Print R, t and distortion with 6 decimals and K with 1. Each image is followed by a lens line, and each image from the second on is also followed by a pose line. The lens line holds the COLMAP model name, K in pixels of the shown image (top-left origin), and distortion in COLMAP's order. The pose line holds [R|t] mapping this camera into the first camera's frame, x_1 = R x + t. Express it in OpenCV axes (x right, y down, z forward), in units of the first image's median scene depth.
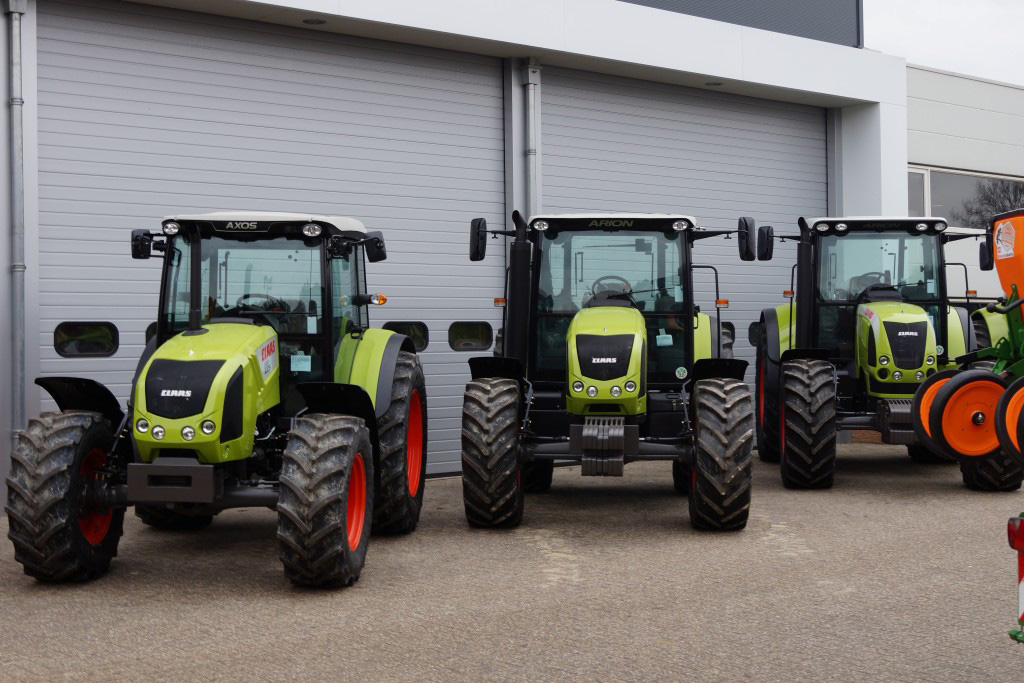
lens RADIAL K [[1510.2, 0, 512.0], [0, 1510.2, 341.5], [0, 0, 1]] dist [-0.018419, 0.017420]
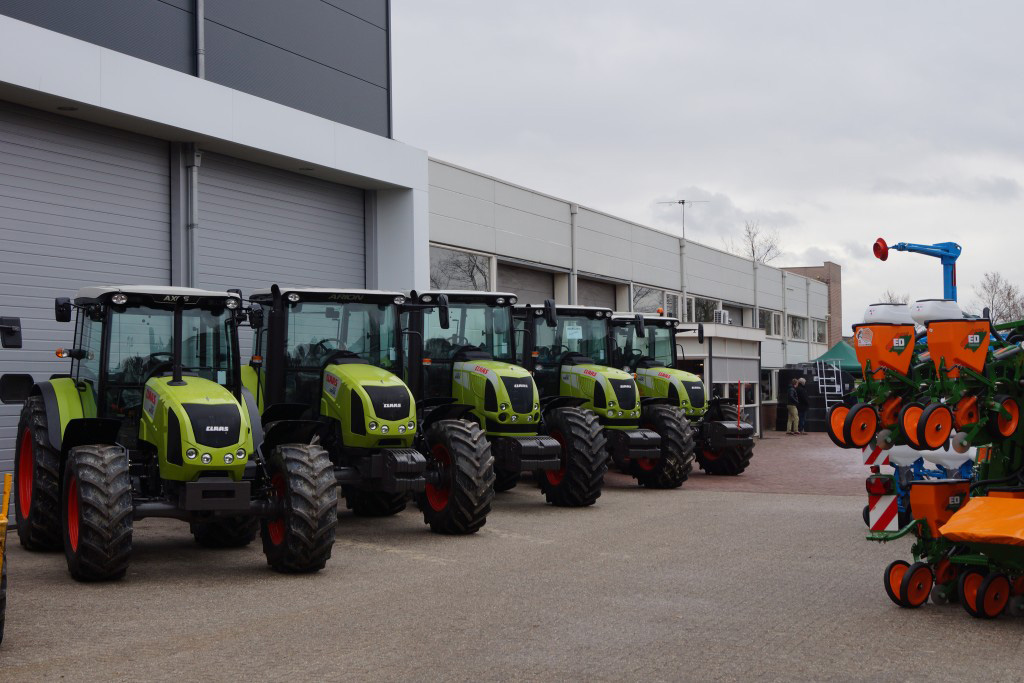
lens RADIAL K [[1806.2, 0, 512.0], [0, 1806.2, 341.5], [0, 0, 1]] dist [0.042916, -0.039335]
pose [[0.868337, 0.013780, 0.495784, -0.555579], [0.001622, 0.999530, -0.030623, 0.004599], [-0.495973, 0.027395, 0.867906, -0.365685]]
